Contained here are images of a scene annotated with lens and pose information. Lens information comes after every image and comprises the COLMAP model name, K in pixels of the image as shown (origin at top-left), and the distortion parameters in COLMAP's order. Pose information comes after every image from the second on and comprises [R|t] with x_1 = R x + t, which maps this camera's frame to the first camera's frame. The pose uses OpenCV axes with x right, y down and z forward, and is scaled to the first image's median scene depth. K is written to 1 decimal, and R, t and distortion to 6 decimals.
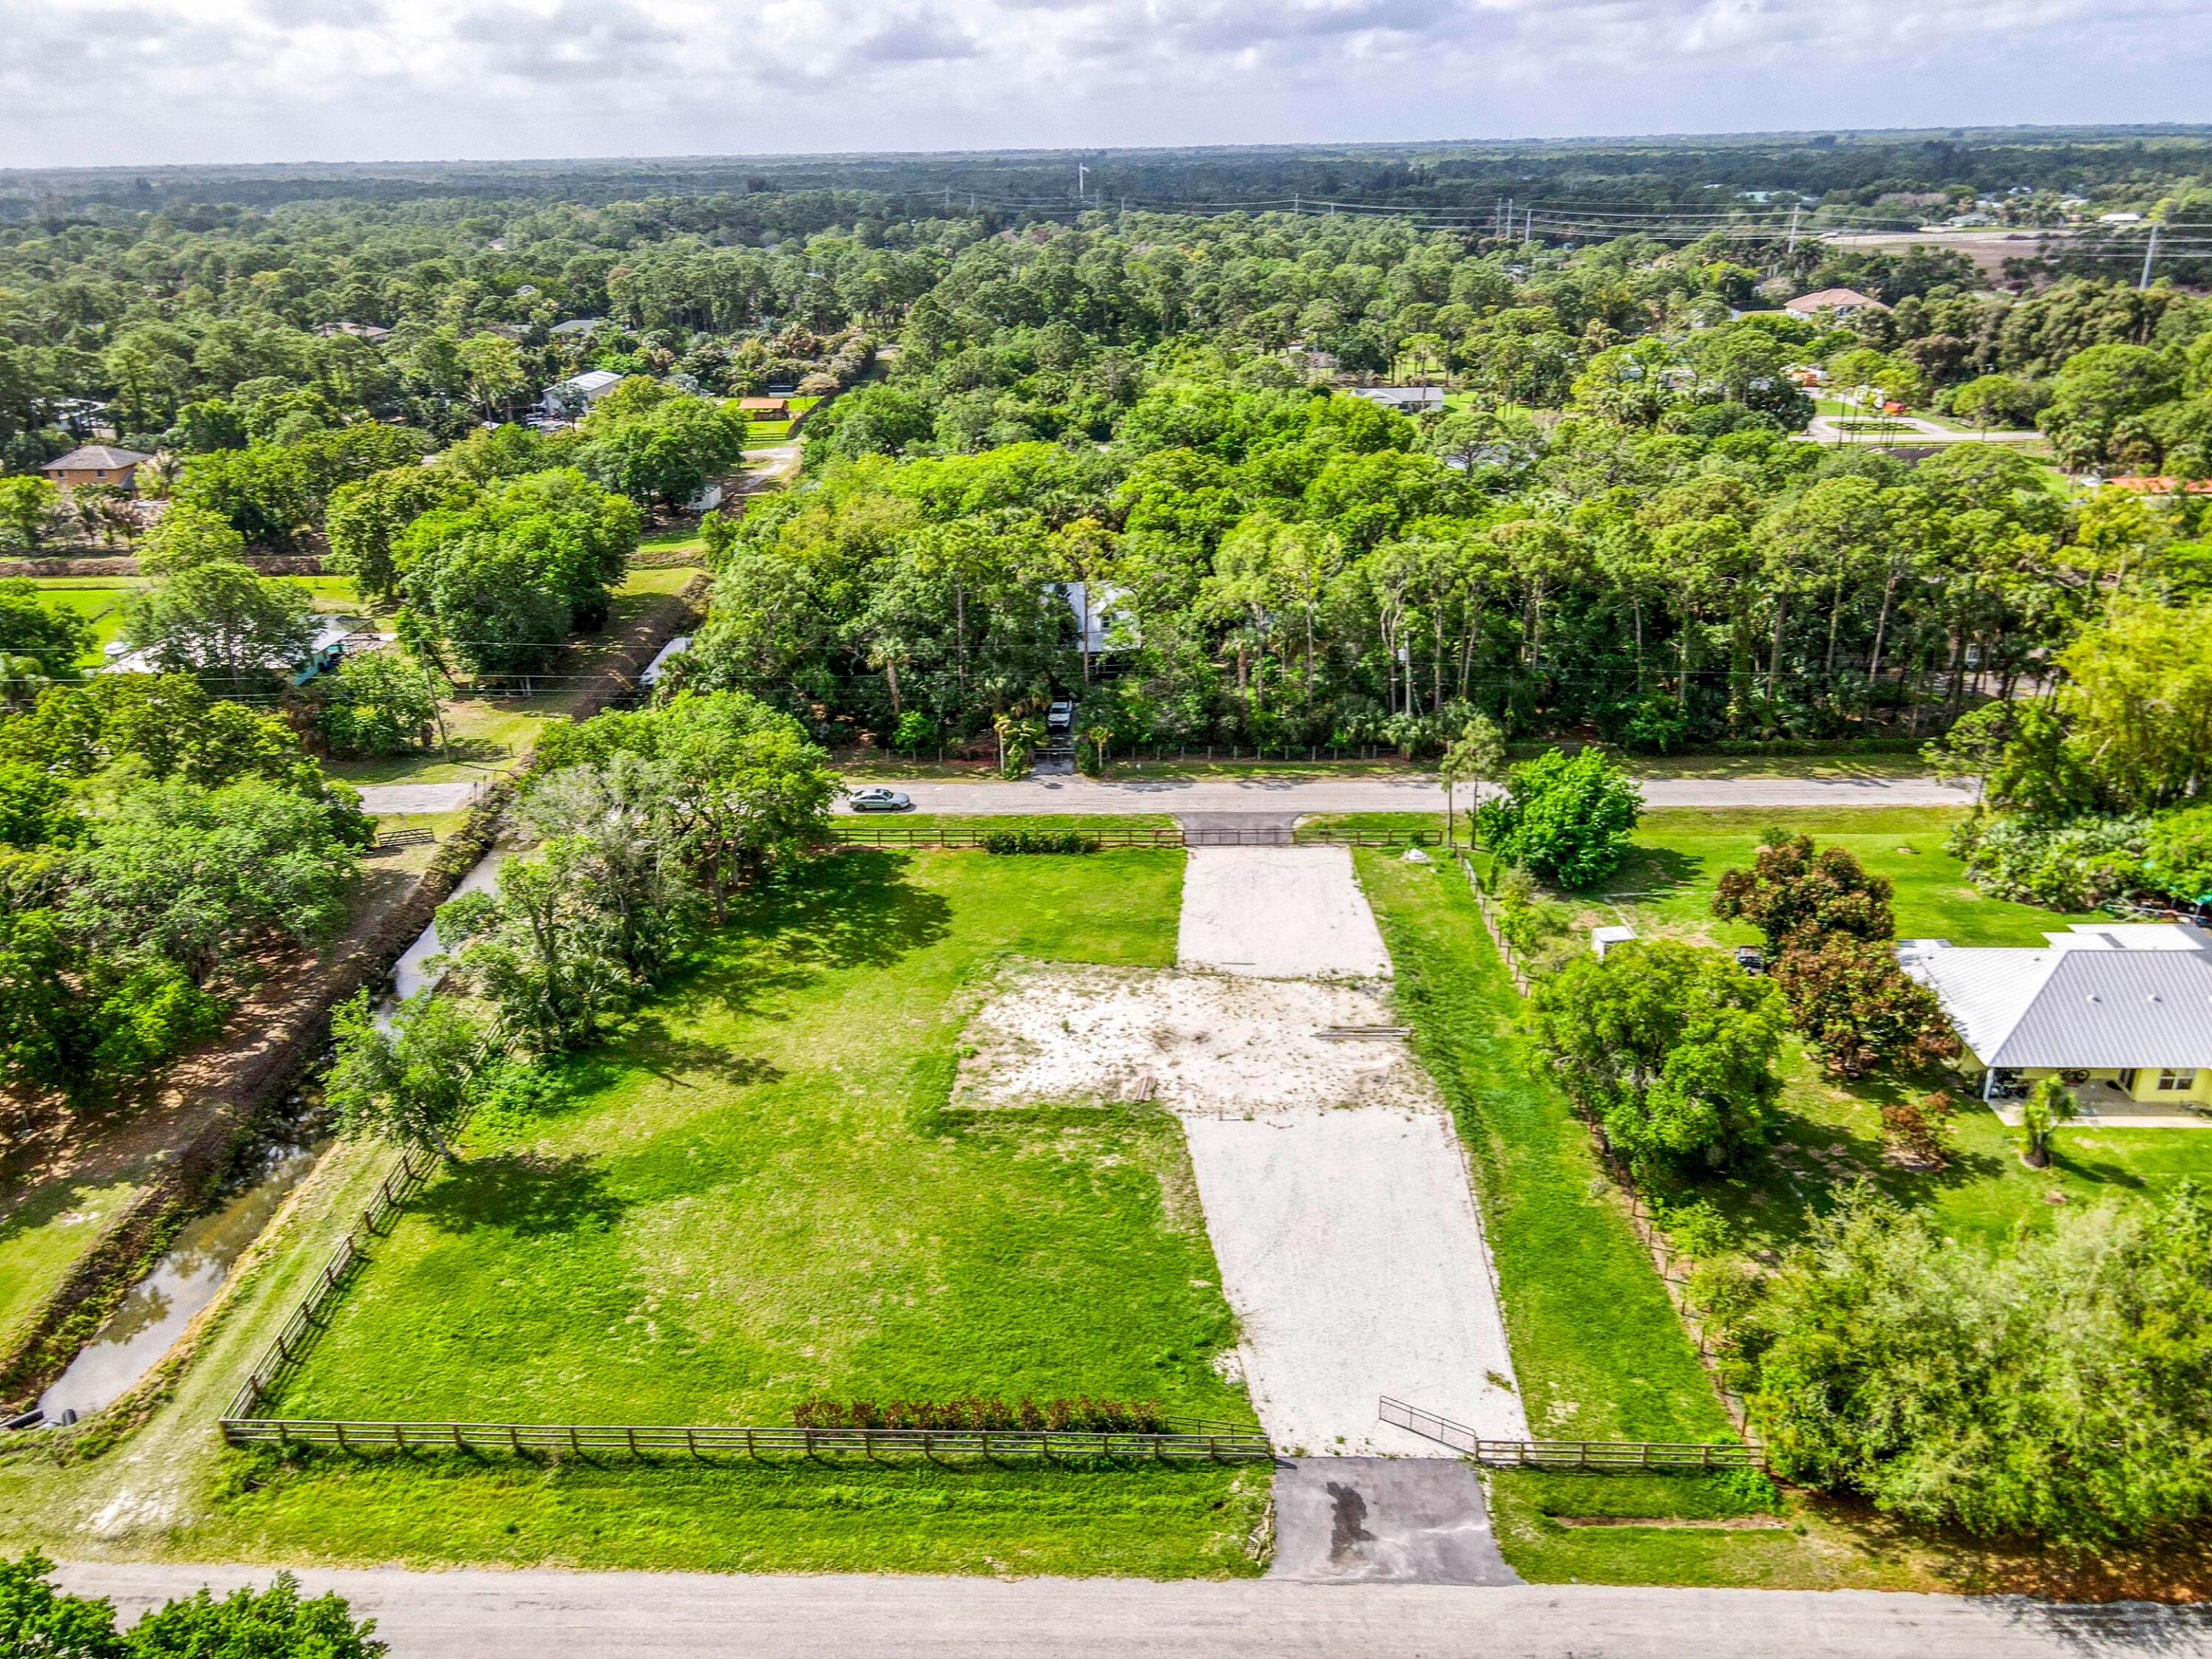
lens RADIAL K [[1560.5, 0, 1106.0], [0, 1560.5, 829.5], [0, 0, 1]] dist [0.009359, -0.005567]
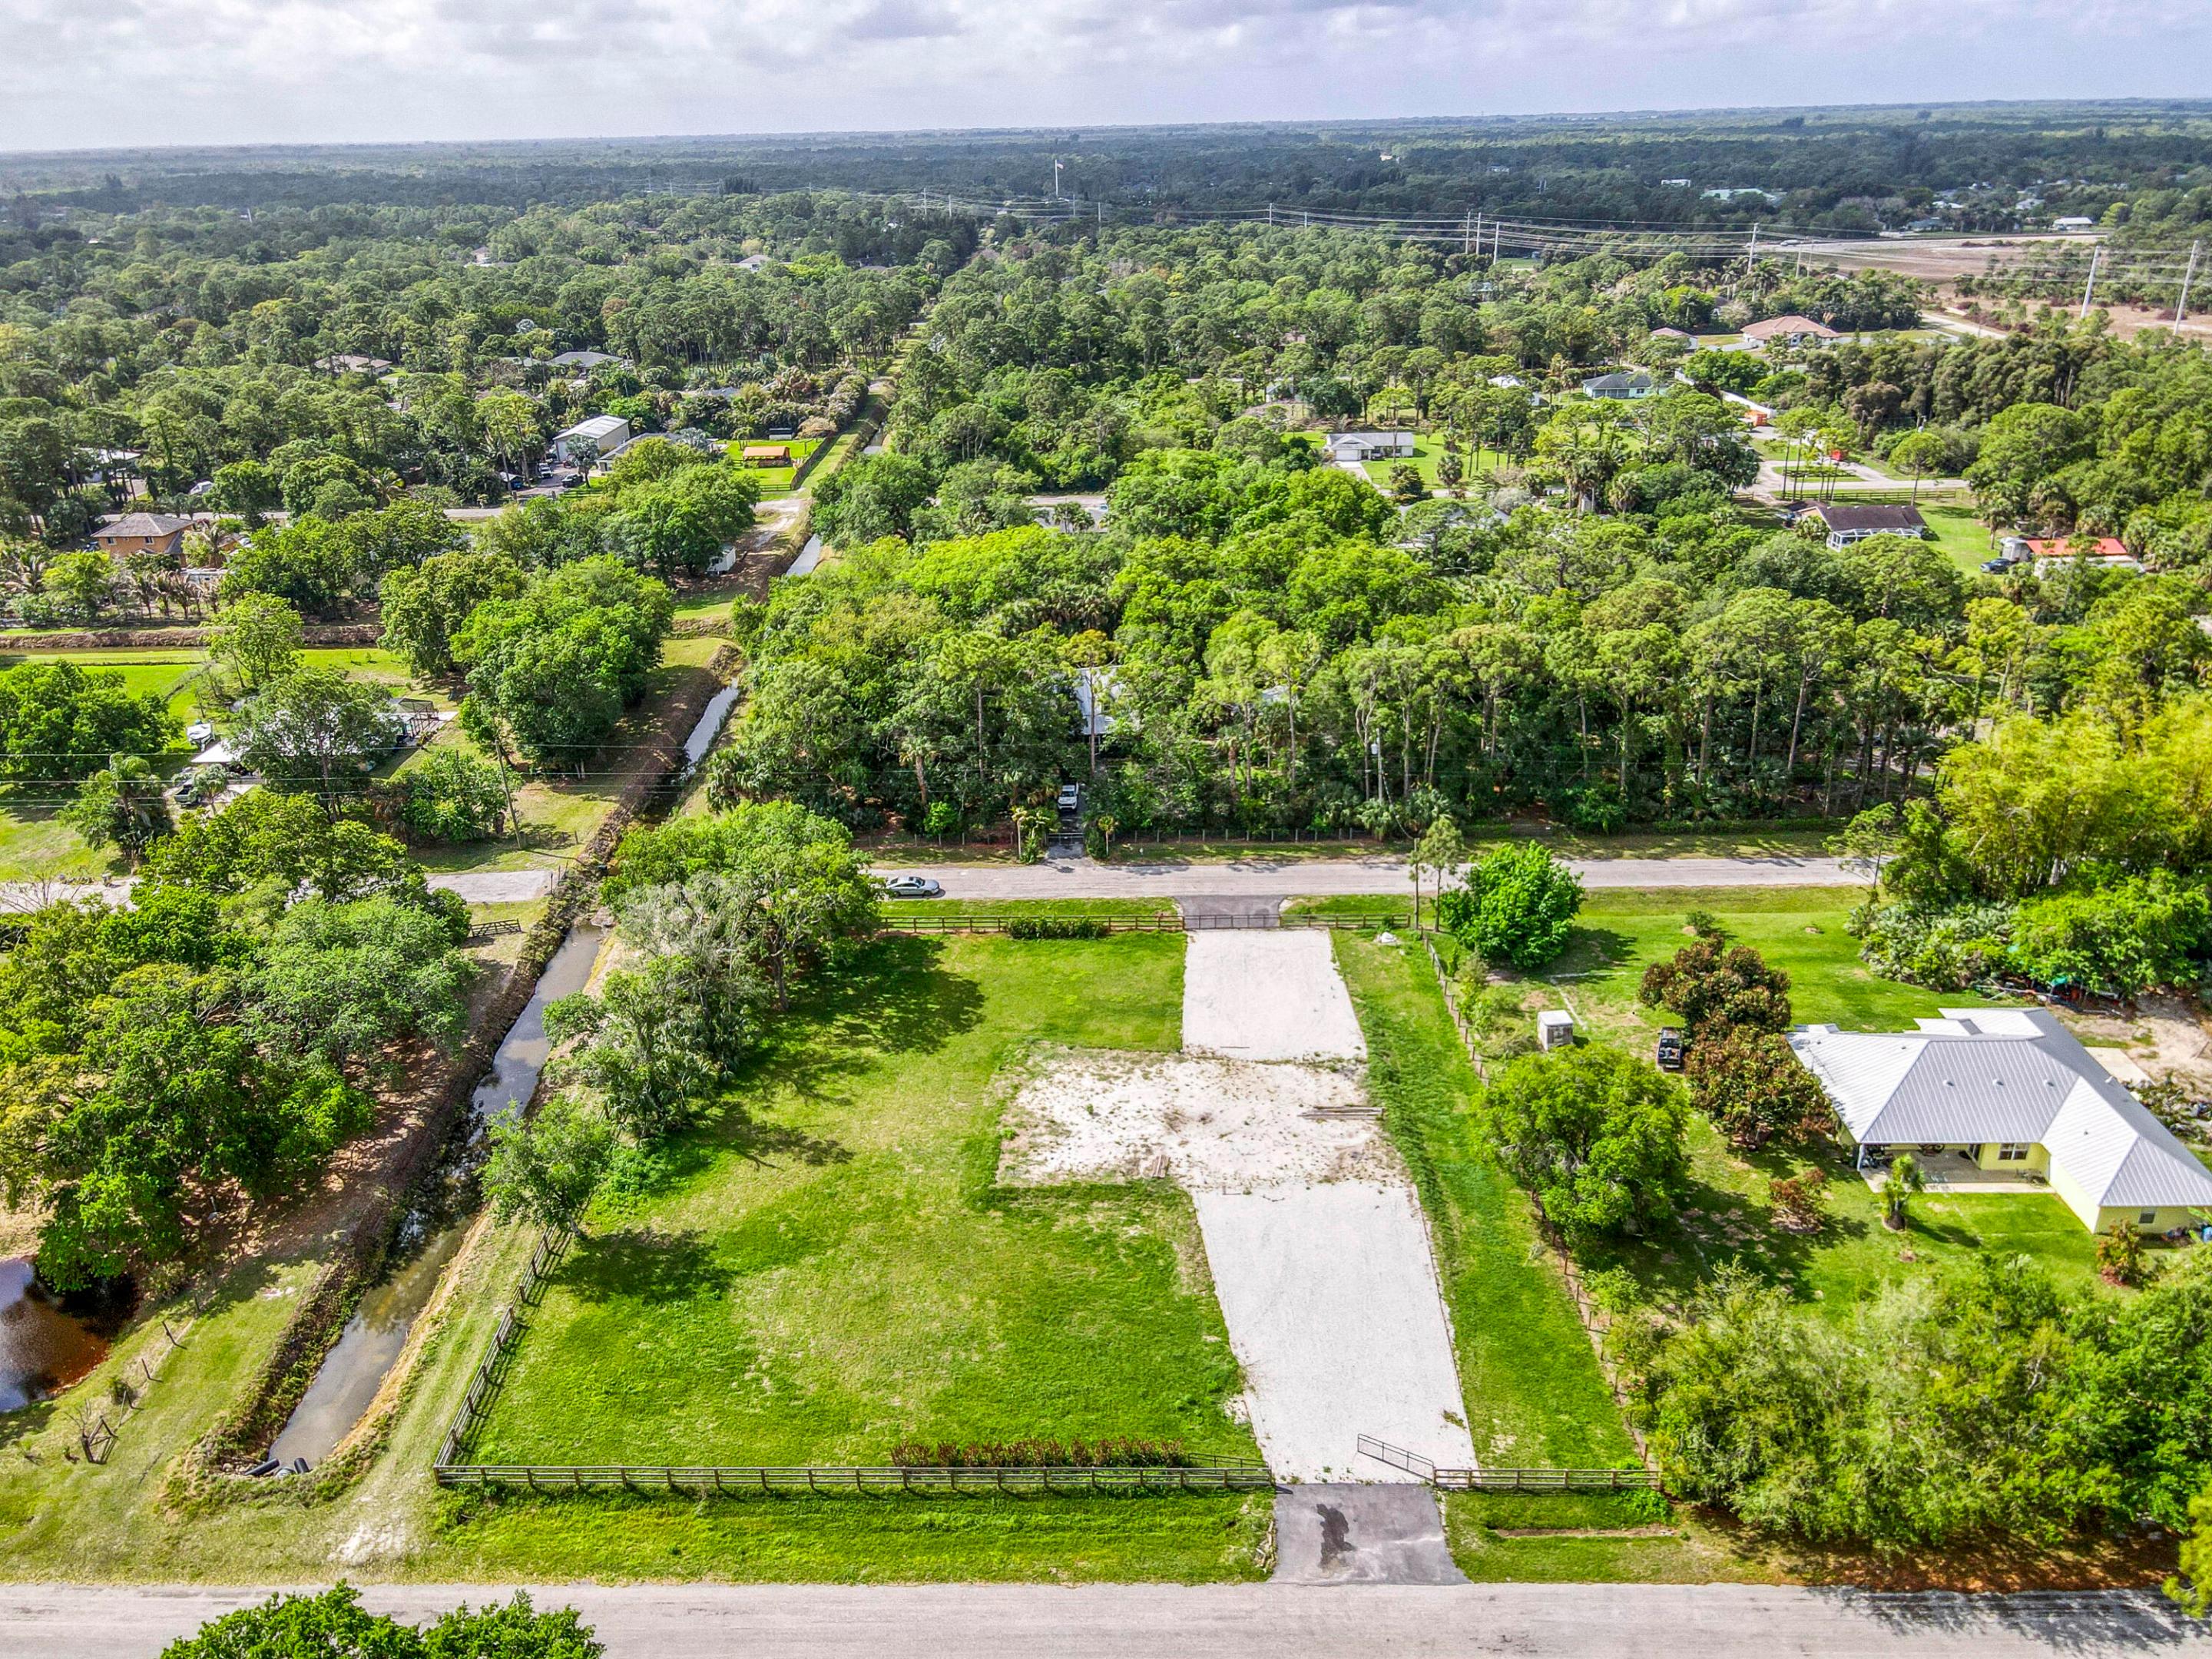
lens RADIAL K [[1549.9, 0, 1106.0], [0, 1549.9, 829.5], [0, 0, 1]] dist [0.000859, 0.006056]
pose [[0.999873, -0.009931, 0.012446, -0.025816], [0.009837, 0.999922, 0.007636, -0.091335], [-0.012521, -0.007513, 0.999893, -0.162948]]
